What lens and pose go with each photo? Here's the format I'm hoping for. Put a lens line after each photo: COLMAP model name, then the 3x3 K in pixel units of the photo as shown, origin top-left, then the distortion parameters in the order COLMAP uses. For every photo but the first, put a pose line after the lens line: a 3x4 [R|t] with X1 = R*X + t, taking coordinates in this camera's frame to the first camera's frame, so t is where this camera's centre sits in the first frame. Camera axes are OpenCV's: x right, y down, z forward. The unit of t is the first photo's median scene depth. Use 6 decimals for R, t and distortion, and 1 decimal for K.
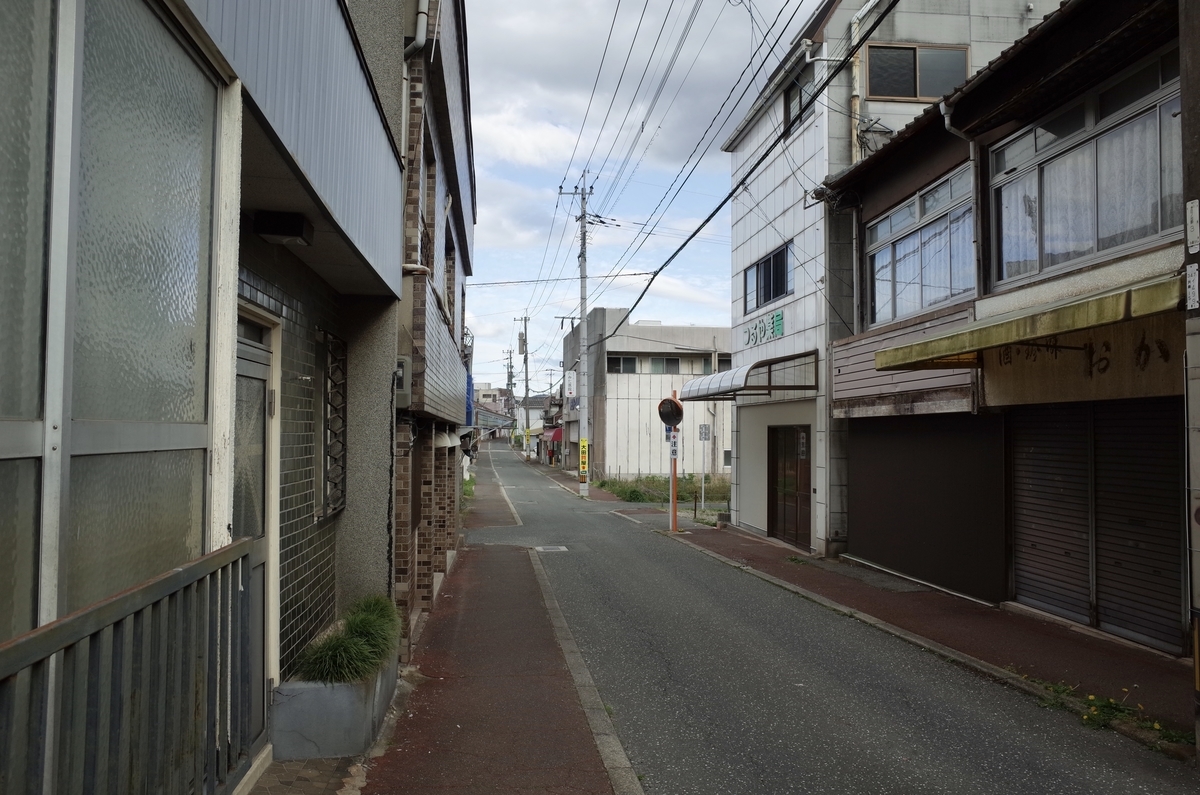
lens RADIAL K [[932.5, 0, 600.0], [0, 932.5, 397.5], [0, 0, 1]] dist [-0.071069, 0.068636]
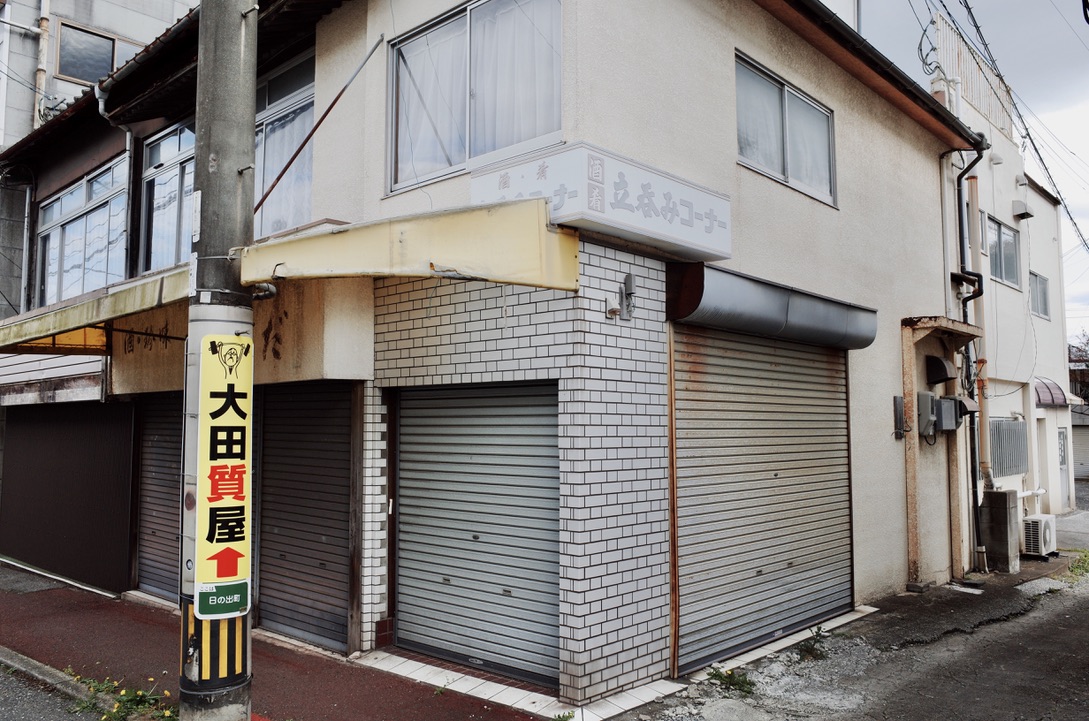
lens RADIAL K [[846.2, 0, 544.5], [0, 846.2, 360.5], [0, 0, 1]] dist [-0.071069, 0.068636]
pose [[0.742245, 0.045888, 0.668556, 0.149070], [-0.020865, 0.998752, -0.045388, 0.003778], [-0.669804, 0.019740, 0.742275, 0.023638]]
